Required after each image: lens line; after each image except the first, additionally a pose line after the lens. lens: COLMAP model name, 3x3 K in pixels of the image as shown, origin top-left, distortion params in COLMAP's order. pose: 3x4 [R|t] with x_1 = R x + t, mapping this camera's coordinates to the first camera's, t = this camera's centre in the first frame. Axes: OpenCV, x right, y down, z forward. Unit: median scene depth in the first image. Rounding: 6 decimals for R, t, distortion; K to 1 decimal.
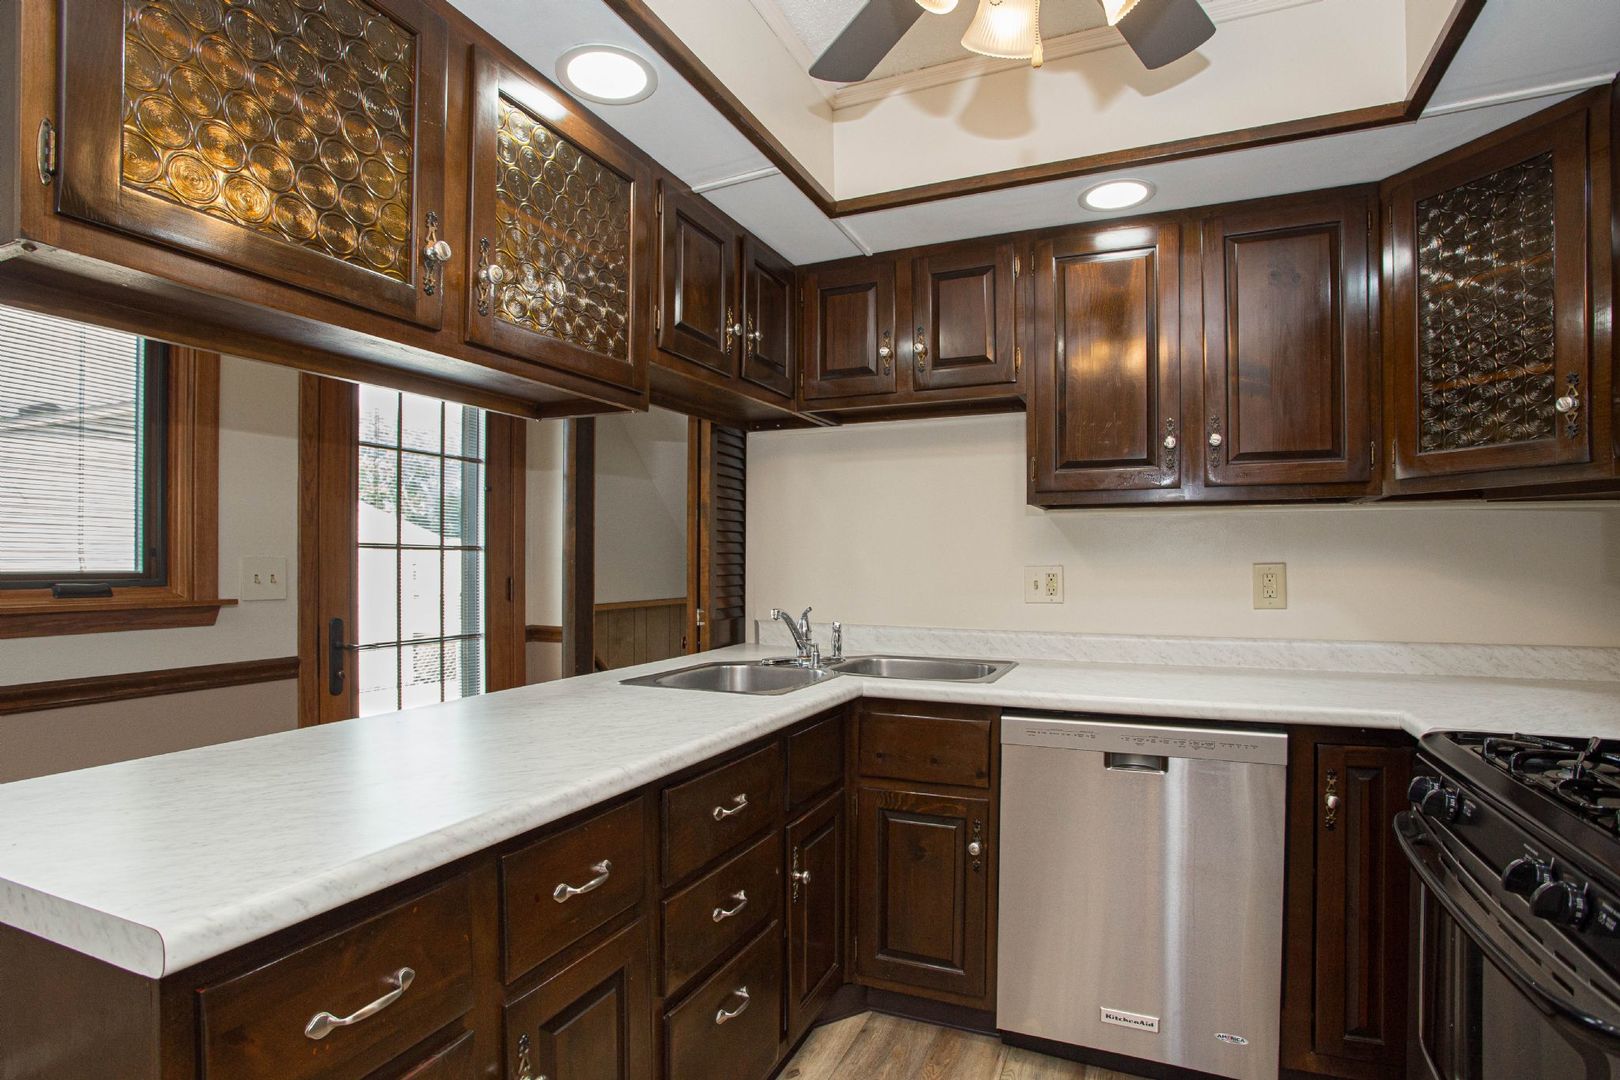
lens RADIAL K [[793.7, 0, 814.9], [0, 793.7, 558.7], [0, 0, 1]] dist [-0.079716, 0.034407]
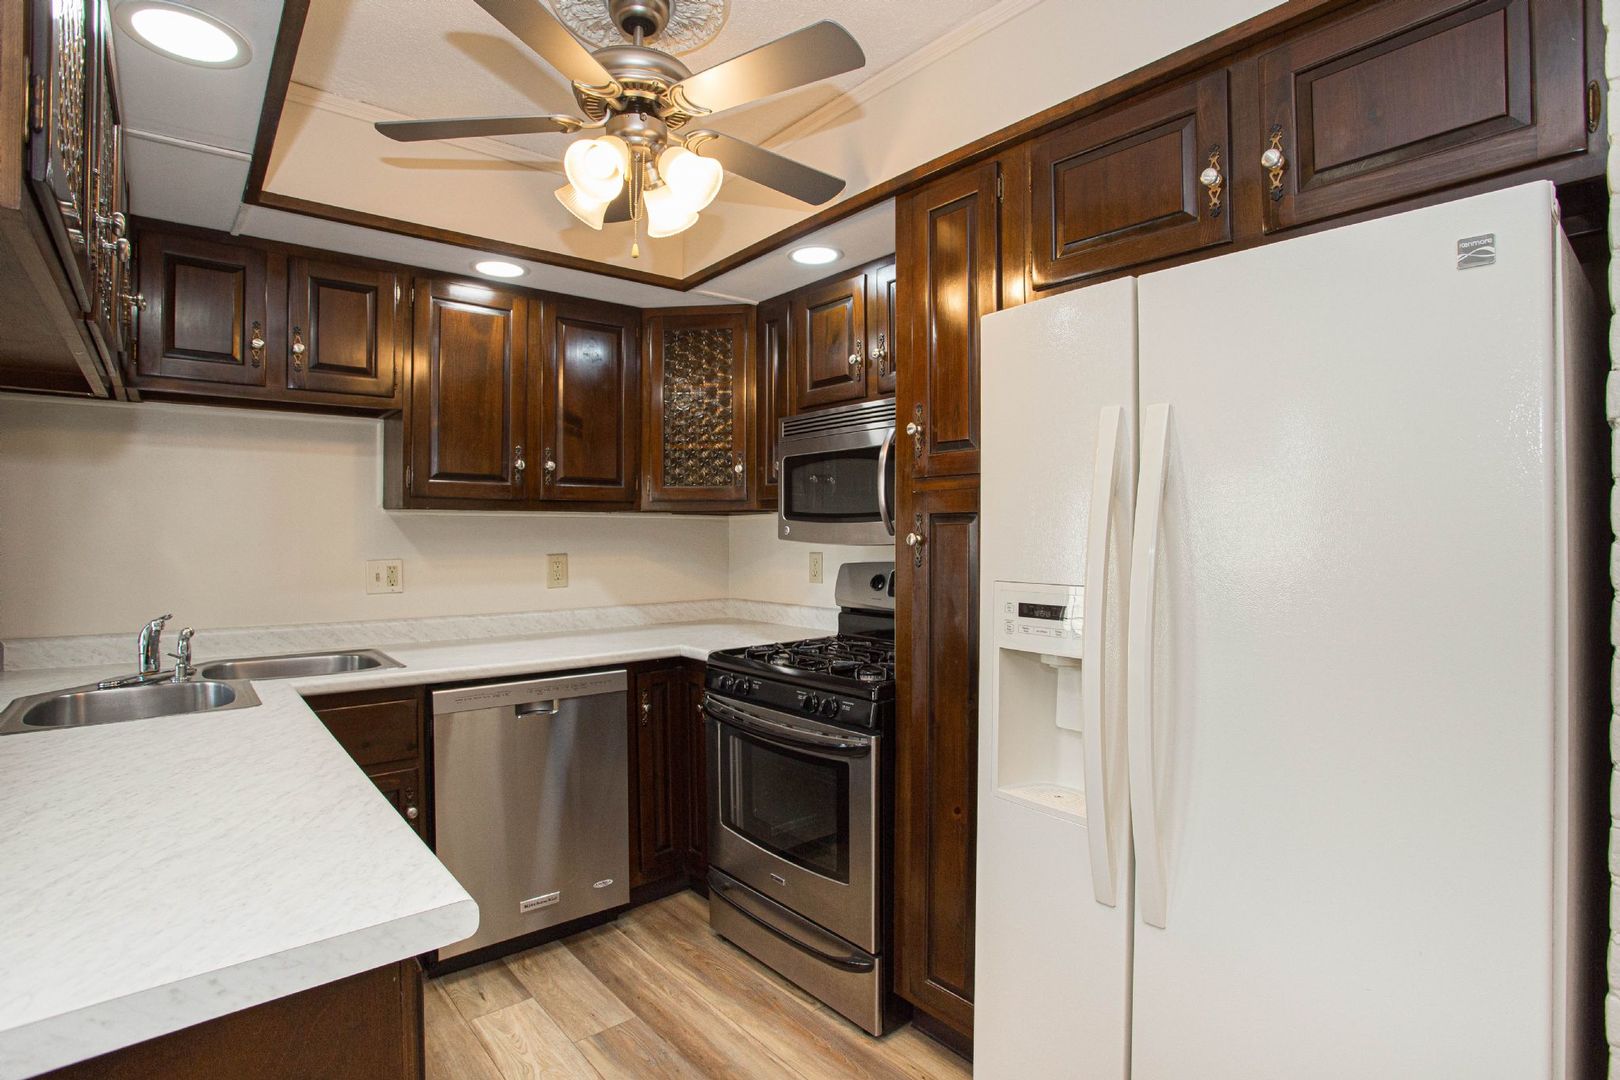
lens RADIAL K [[809.2, 0, 790.0], [0, 809.2, 523.1], [0, 0, 1]] dist [-0.077004, 0.035734]
pose [[0.468573, 0.010192, 0.883366, -0.523679], [-0.000519, 0.999936, -0.011261, -0.036870], [-0.883425, 0.004818, 0.468548, -0.028383]]
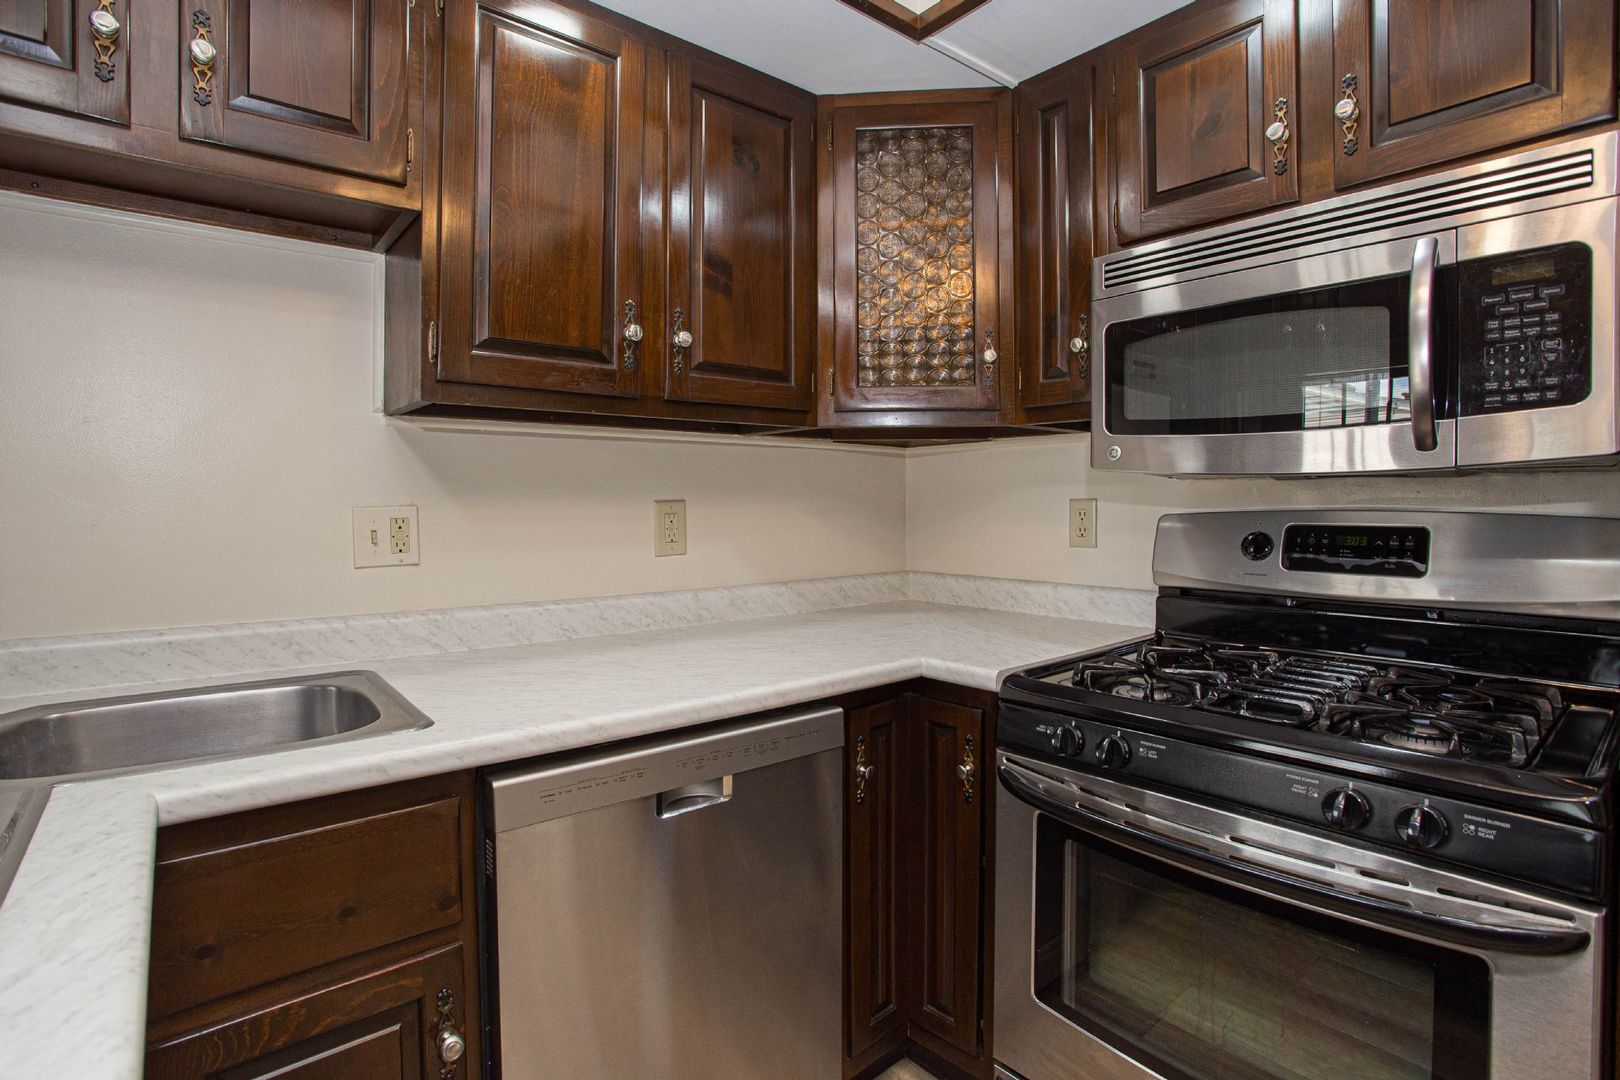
lens RADIAL K [[818.0, 0, 807.8], [0, 818.0, 500.4], [0, 0, 1]] dist [-0.075514, 0.034080]
pose [[0.459314, -0.000545, 0.888274, -0.142210], [-0.002556, 0.999995, 0.001935, 0.003536], [-0.888270, -0.003159, 0.459310, 0.512751]]
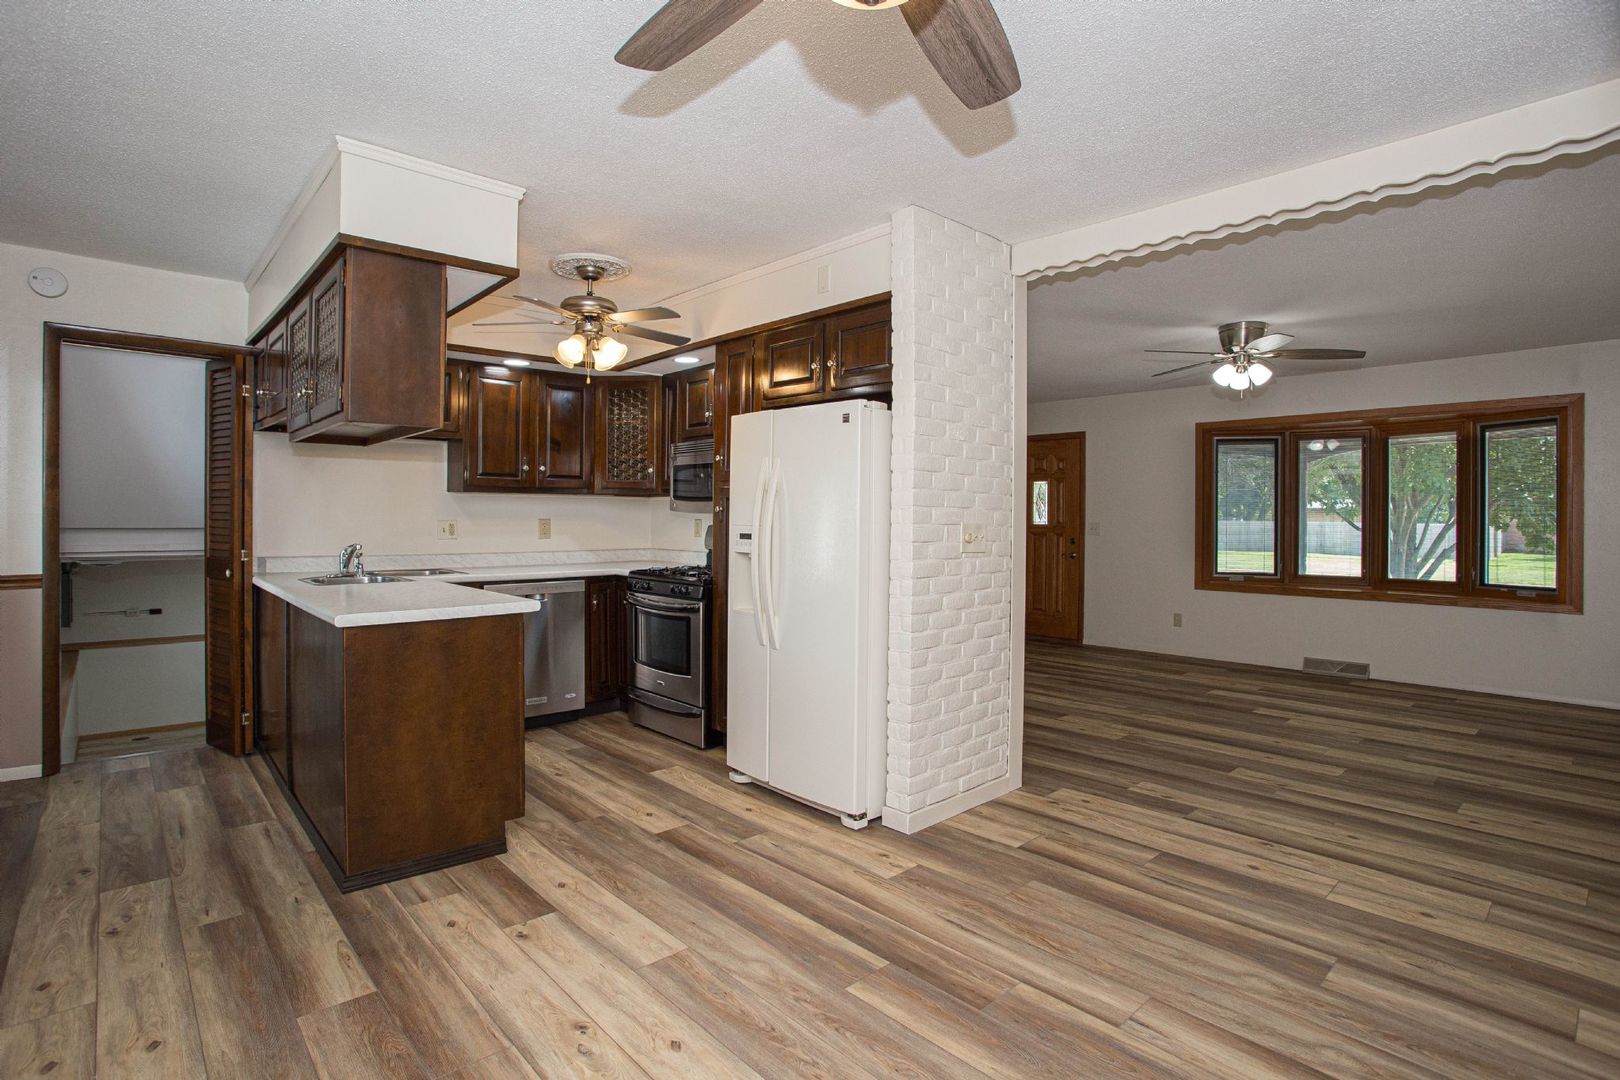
lens RADIAL K [[809.2, 0, 790.0], [0, 809.2, 523.1], [0, 0, 1]] dist [-0.077004, 0.035734]
pose [[0.429947, -0.004010, 0.902845, -1.390728], [-0.010495, 0.999900, 0.009439, -0.015187], [-0.902793, -0.013533, 0.429862, -0.759908]]
